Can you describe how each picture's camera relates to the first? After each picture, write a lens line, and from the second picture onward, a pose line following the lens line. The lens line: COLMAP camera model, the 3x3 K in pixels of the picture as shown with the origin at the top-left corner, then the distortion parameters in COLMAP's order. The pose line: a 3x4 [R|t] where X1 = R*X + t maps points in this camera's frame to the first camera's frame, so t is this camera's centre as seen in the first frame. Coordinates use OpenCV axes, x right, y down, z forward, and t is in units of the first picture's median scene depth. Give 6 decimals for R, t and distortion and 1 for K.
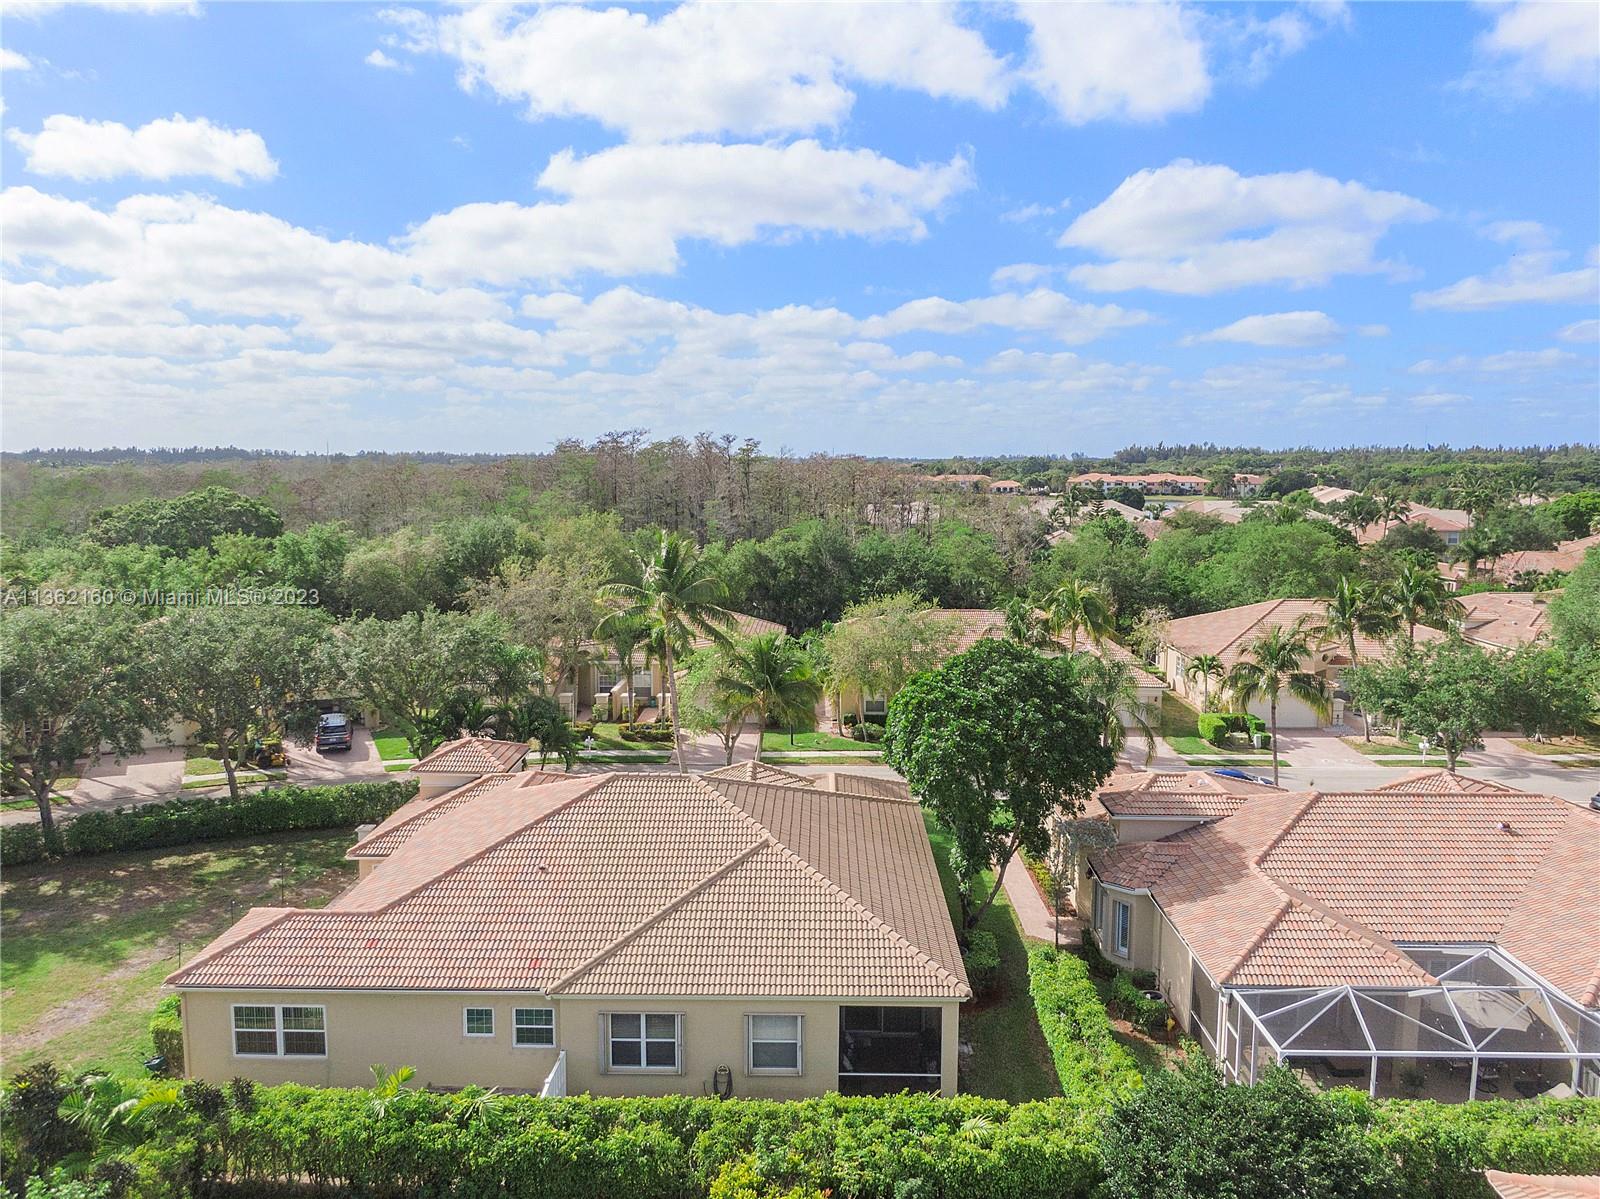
lens RADIAL K [[1125.1, 0, 800.0], [0, 1125.1, 599.5], [0, 0, 1]] dist [0.002607, -0.010210]
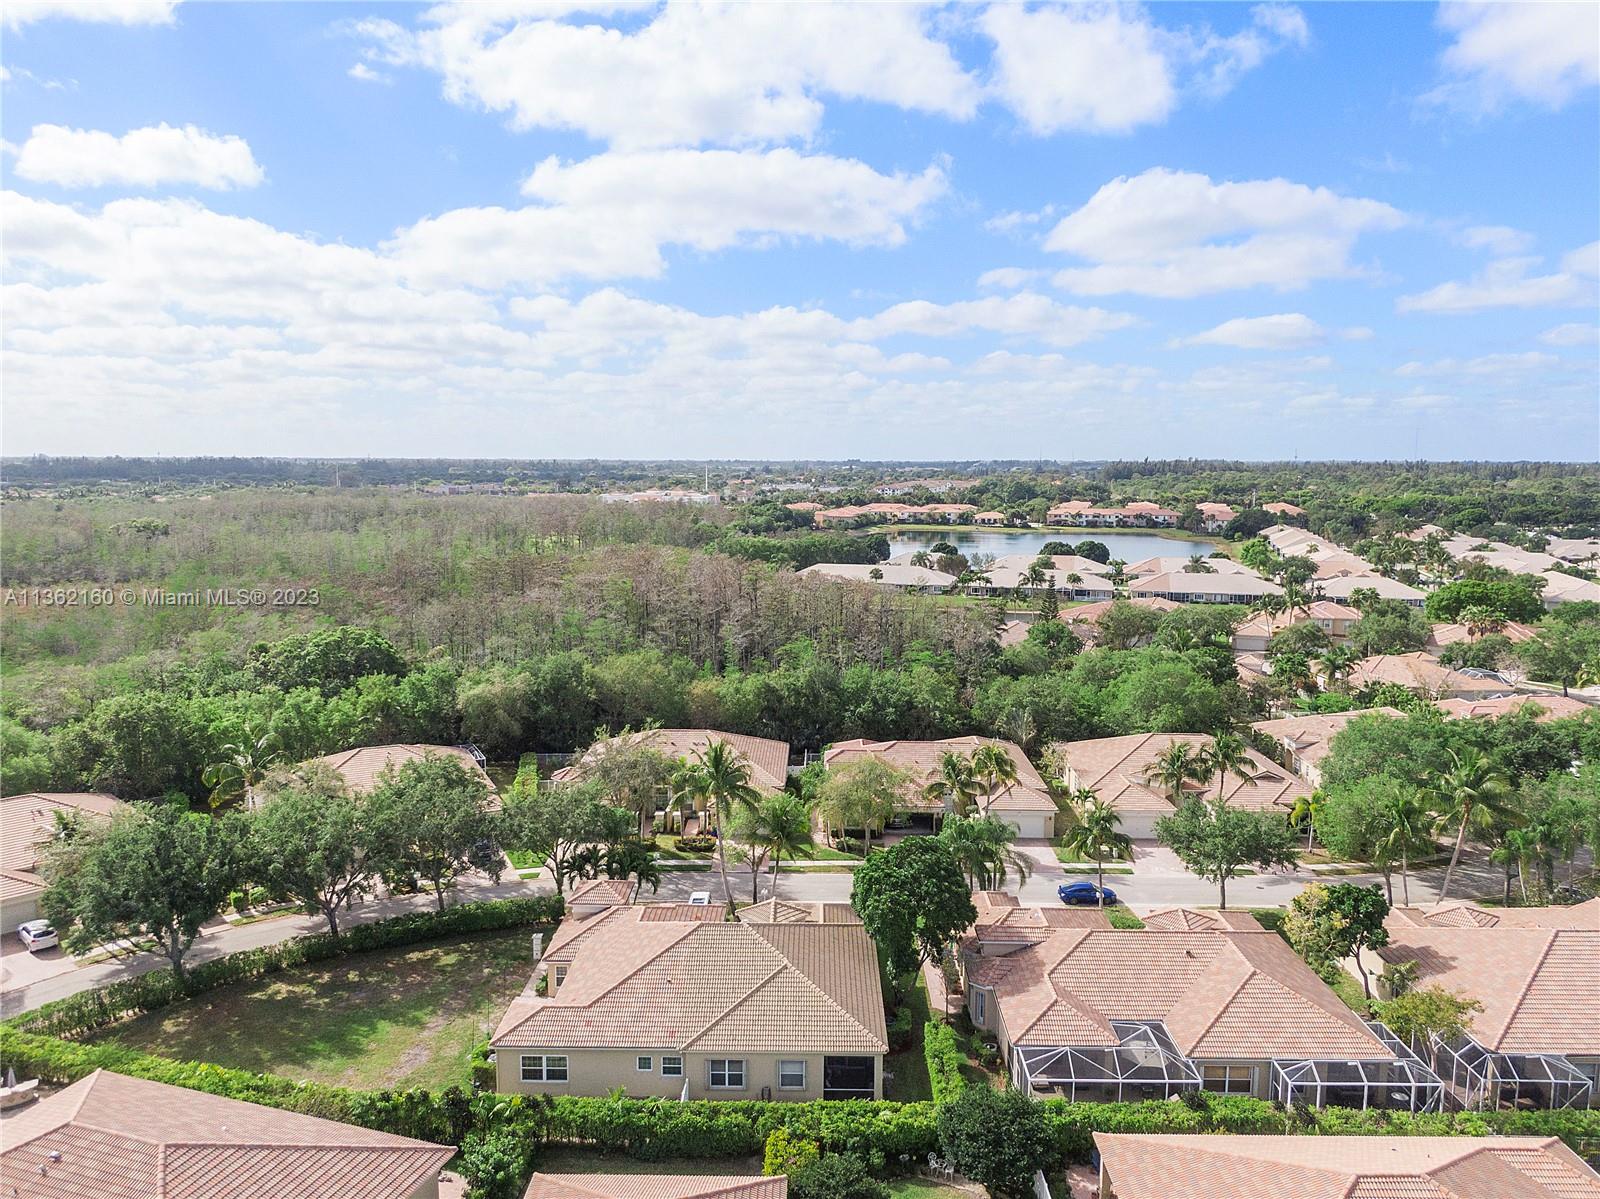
lens RADIAL K [[1125.1, 0, 800.0], [0, 1125.1, 599.5], [0, 0, 1]] dist [0.002607, -0.010210]
pose [[0.999987, 0.000151, 0.005133, -0.016208], [-0.000157, 0.999999, 0.001149, -0.406246], [-0.005133, -0.001150, 0.999986, -0.899915]]
